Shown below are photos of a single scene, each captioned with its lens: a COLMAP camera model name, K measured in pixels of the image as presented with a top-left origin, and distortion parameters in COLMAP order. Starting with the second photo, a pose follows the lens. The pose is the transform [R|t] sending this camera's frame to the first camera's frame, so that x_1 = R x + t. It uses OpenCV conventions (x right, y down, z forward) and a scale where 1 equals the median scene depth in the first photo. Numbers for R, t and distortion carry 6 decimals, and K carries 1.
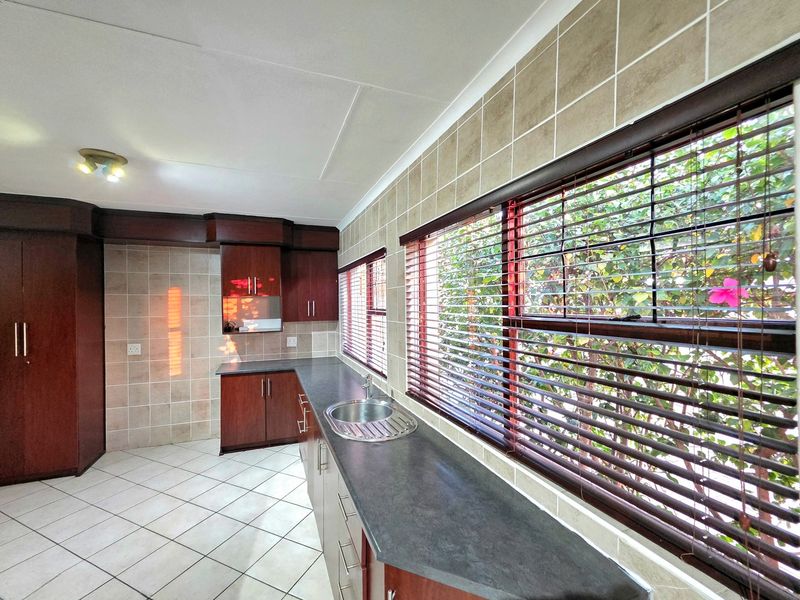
lens RADIAL K [[334.0, 0, 399.3], [0, 334.0, 306.8], [0, 0, 1]] dist [0.000094, -0.000068]
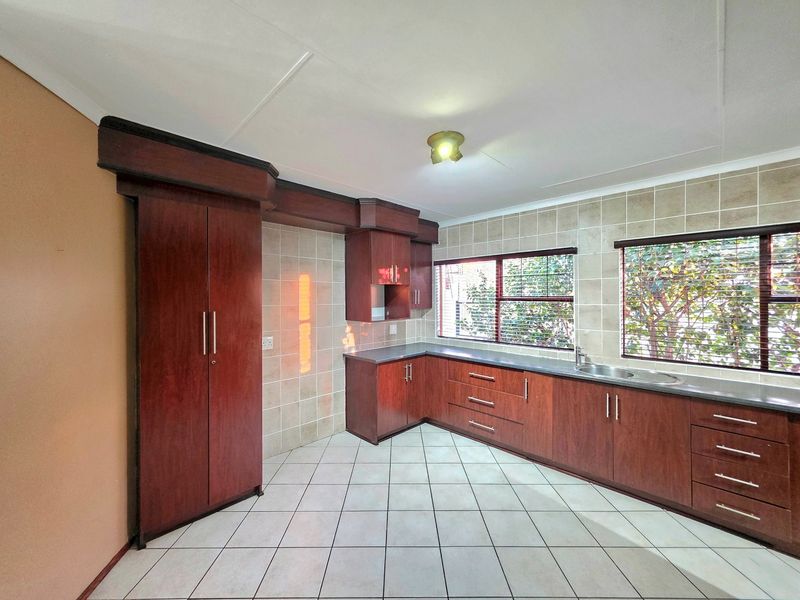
lens RADIAL K [[319.9, 0, 401.1], [0, 319.9, 299.8], [0, 0, 1]] dist [0.001148, -0.000101]
pose [[0.913703, -0.000299, 0.406382, -0.794995], [0.000895, 0.999999, -0.001277, 0.016511], [-0.406381, 0.001531, 0.913702, 0.101915]]
